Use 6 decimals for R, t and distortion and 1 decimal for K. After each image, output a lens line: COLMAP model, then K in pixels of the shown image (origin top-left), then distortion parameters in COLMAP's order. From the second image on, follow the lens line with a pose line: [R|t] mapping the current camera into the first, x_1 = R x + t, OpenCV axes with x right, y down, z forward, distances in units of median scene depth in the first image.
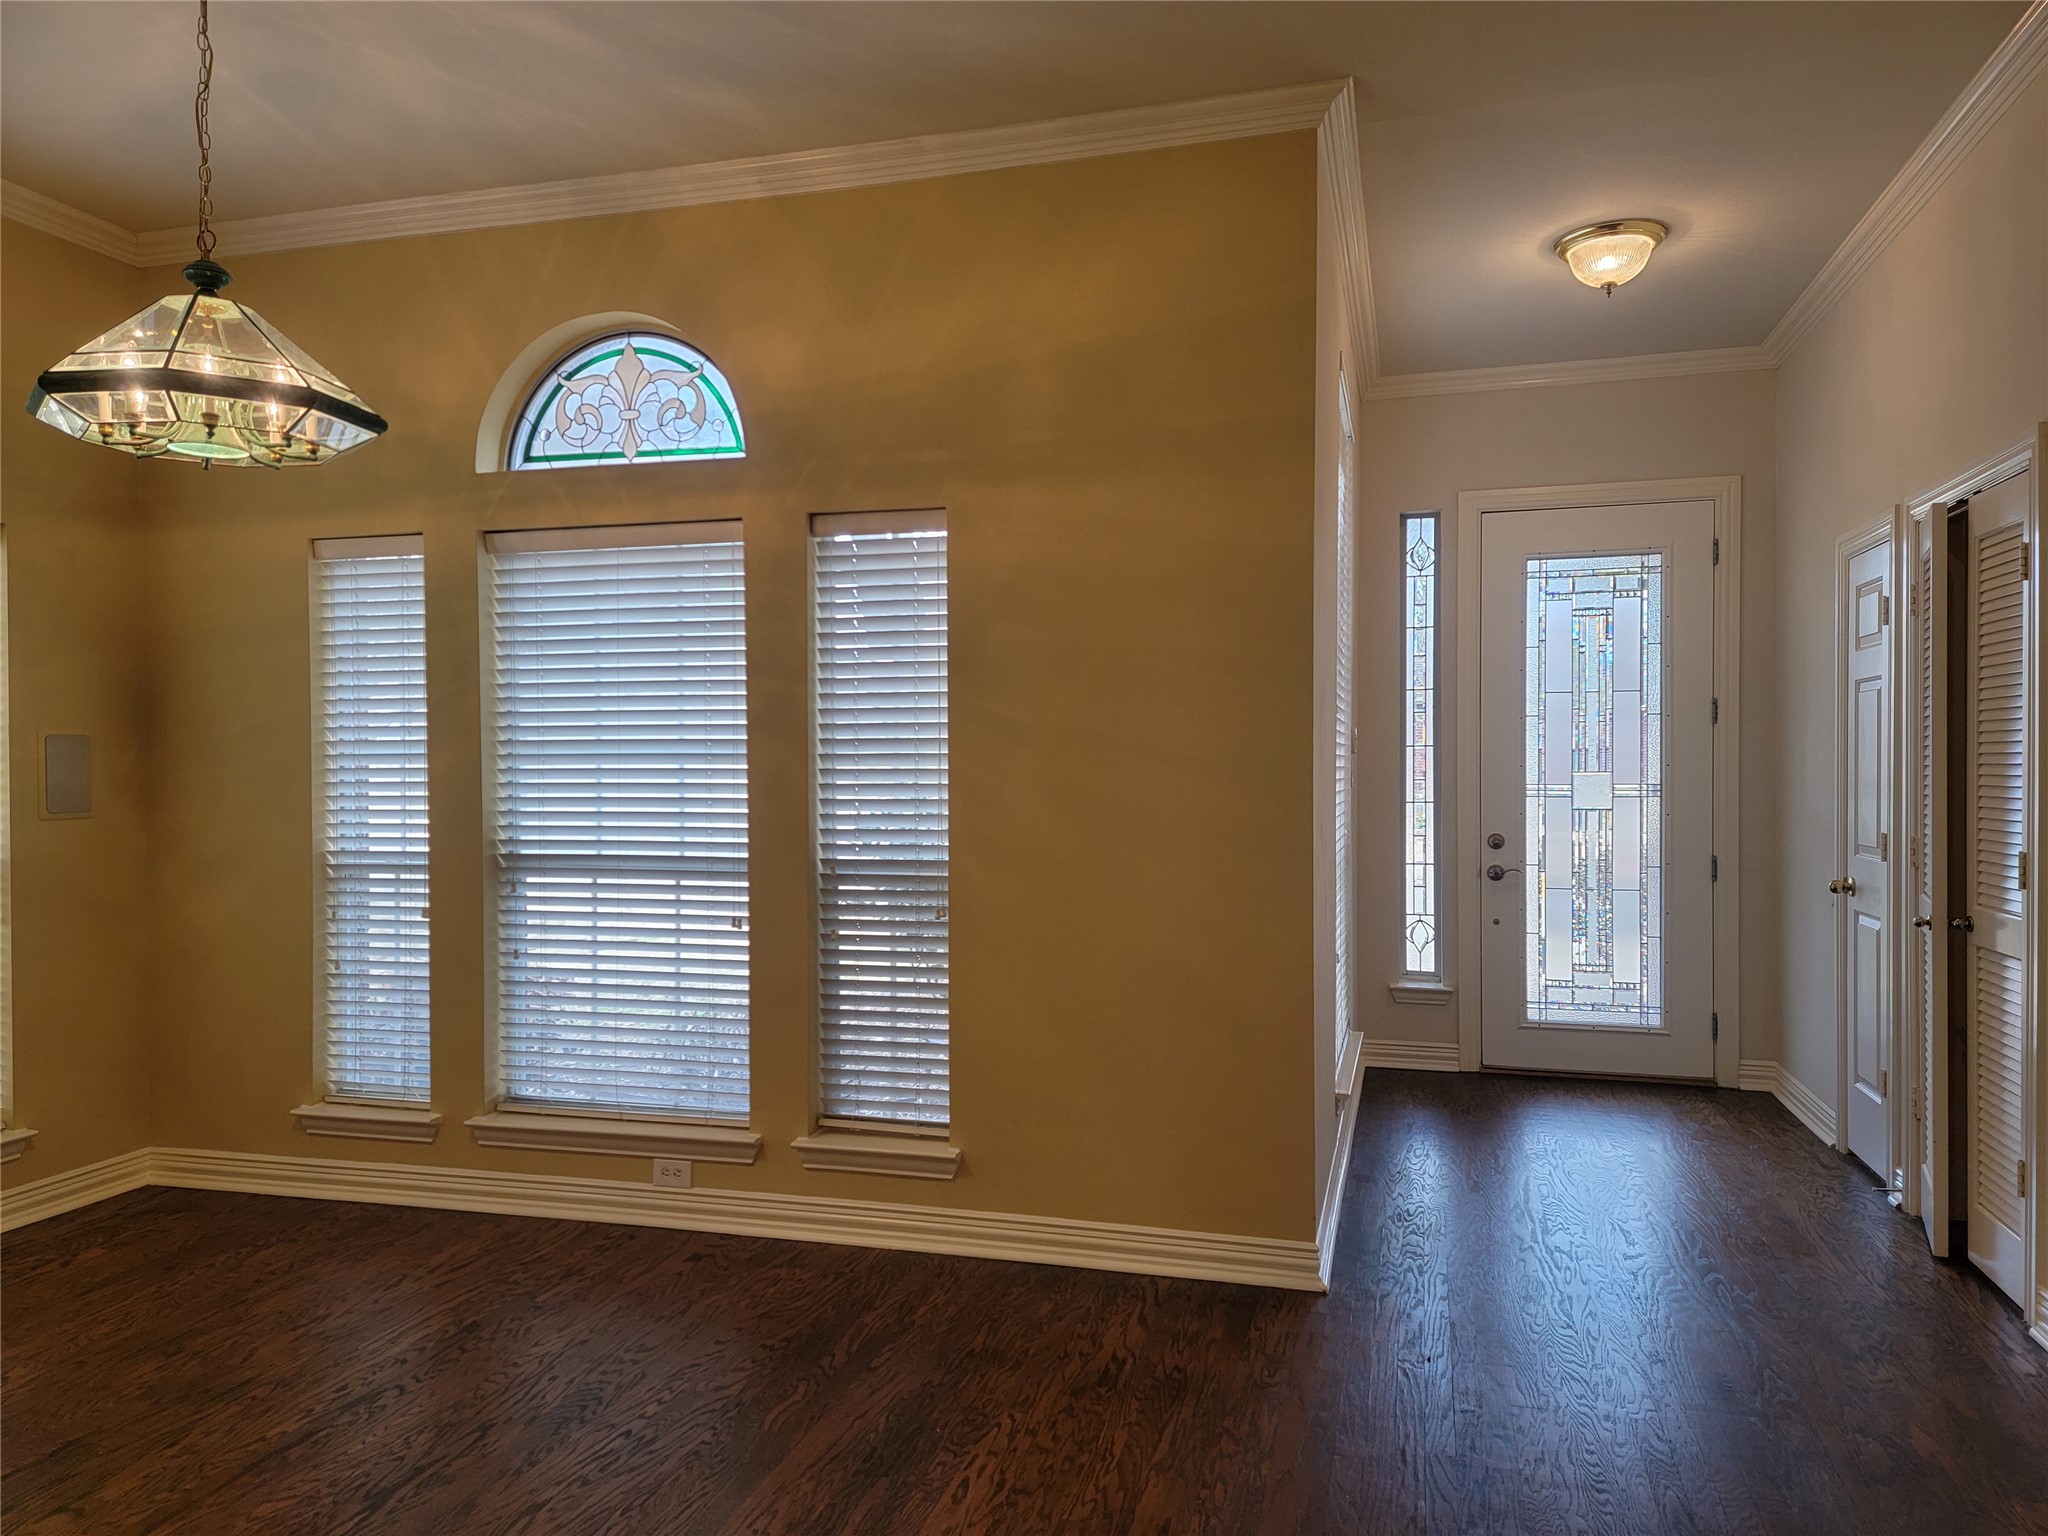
lens RADIAL K [[1393.2, 0, 1013.8], [0, 1393.2, 768.9], [0, 0, 1]] dist [0.091259, -0.100927]
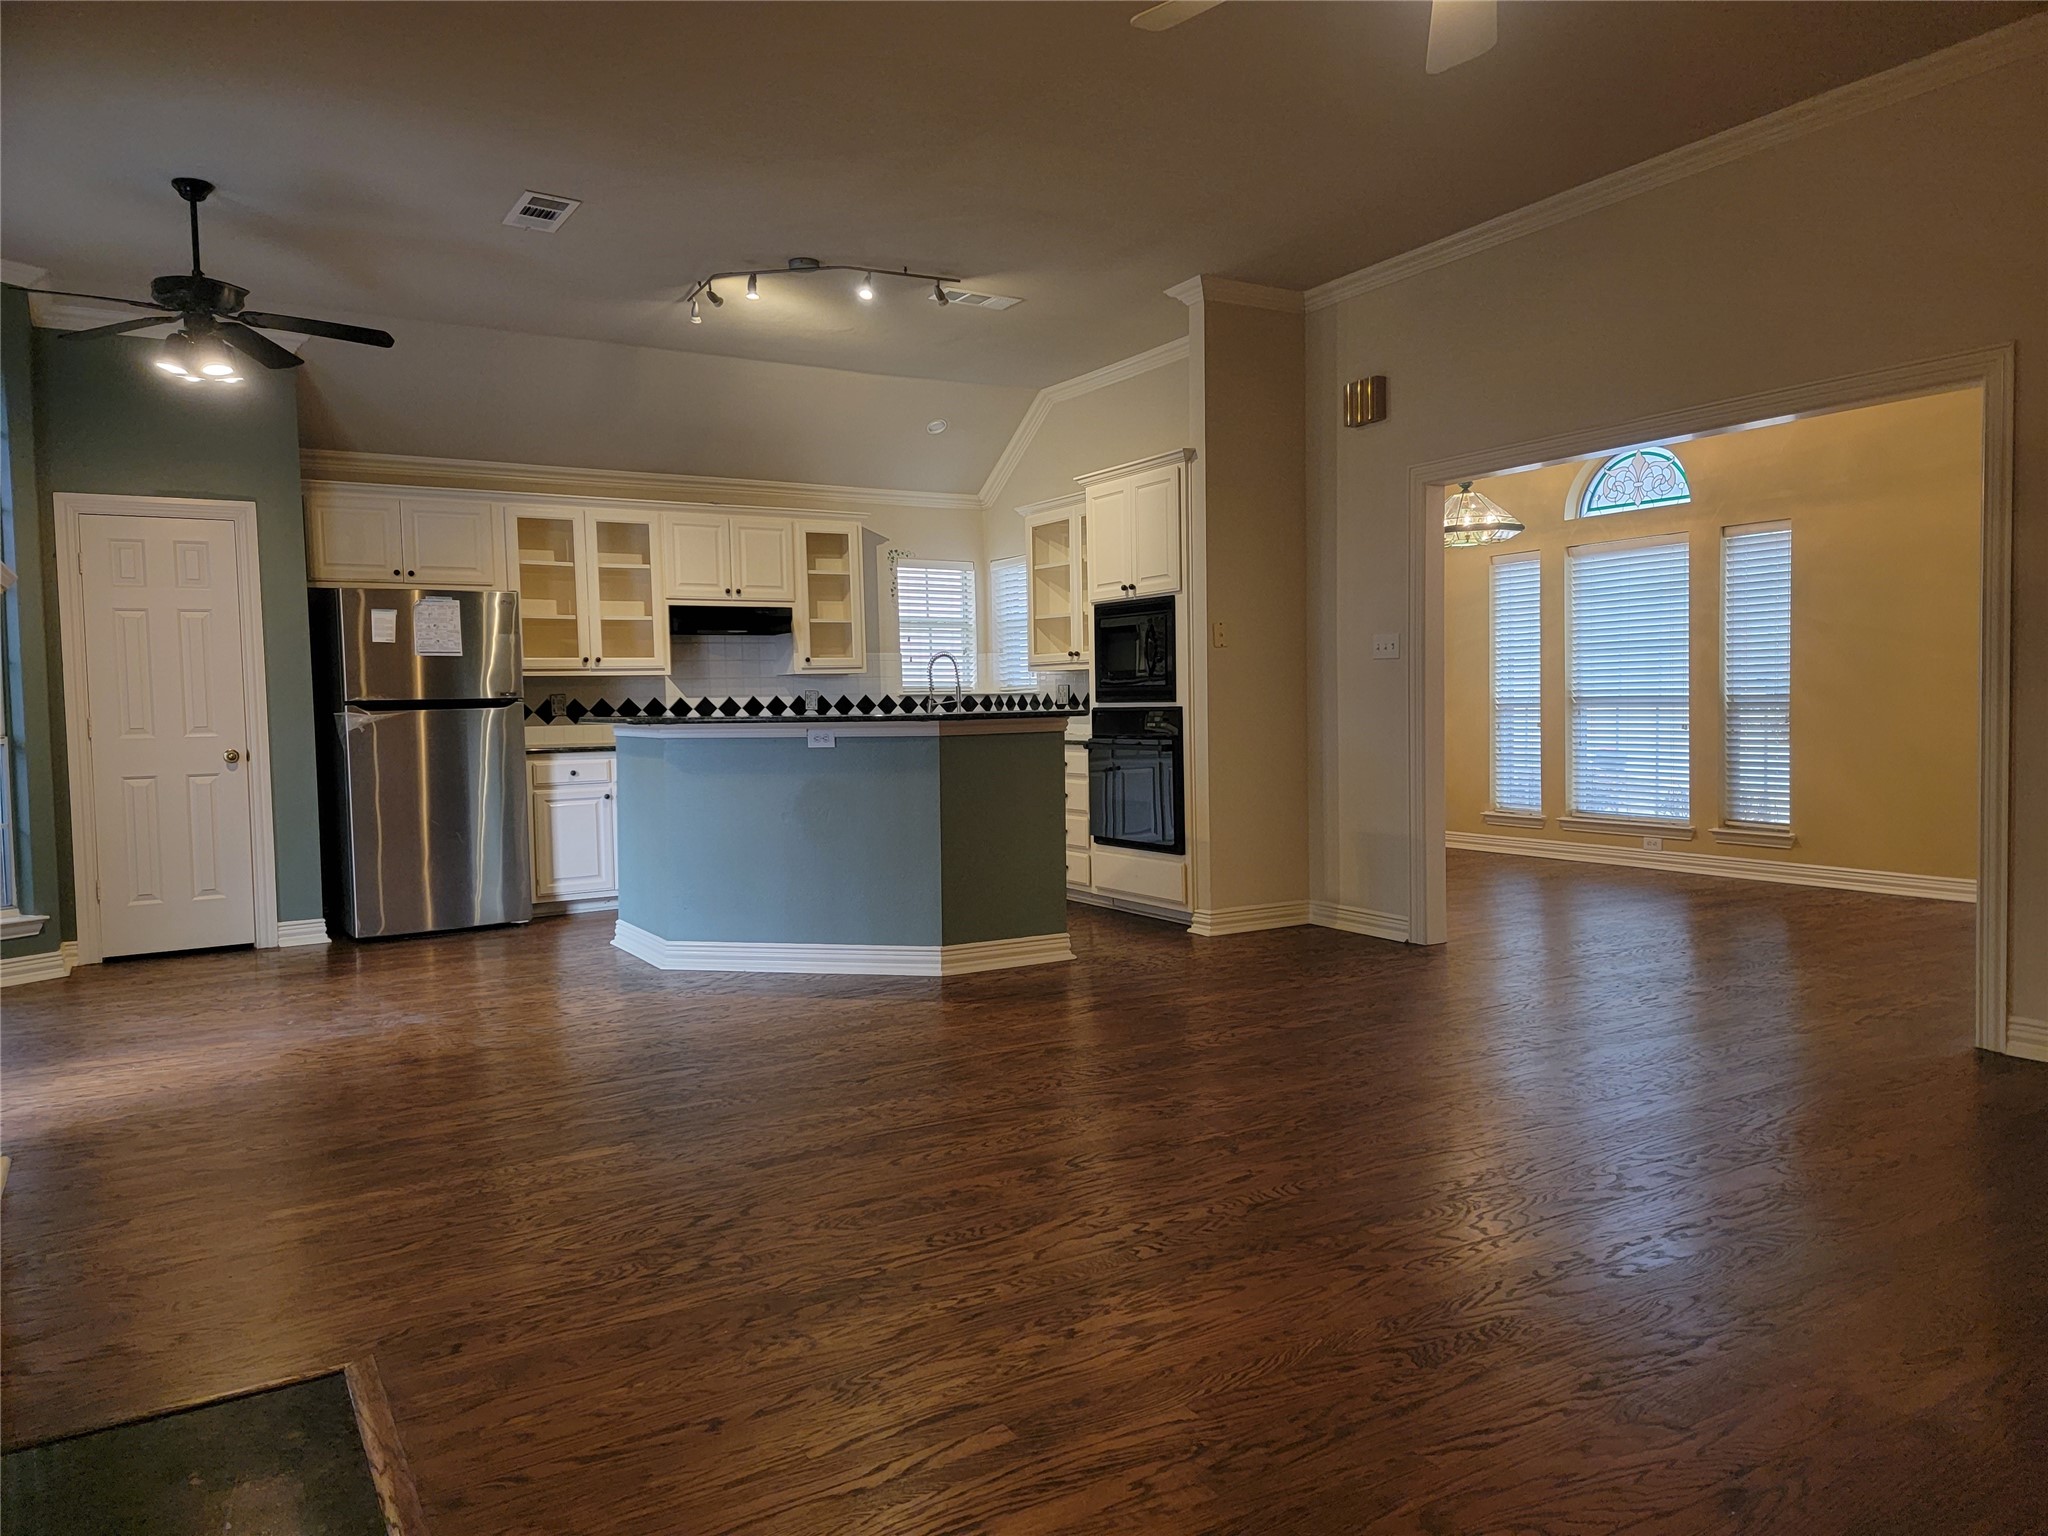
lens RADIAL K [[1393.2, 0, 1013.8], [0, 1393.2, 768.9], [0, 0, 1]] dist [0.091259, -0.100927]
pose [[0.723734, 0.017311, -0.689862, 0.536167], [0.008592, 0.999382, 0.034092, 0.092038], [0.690026, -0.030601, 0.723138, -1.219420]]
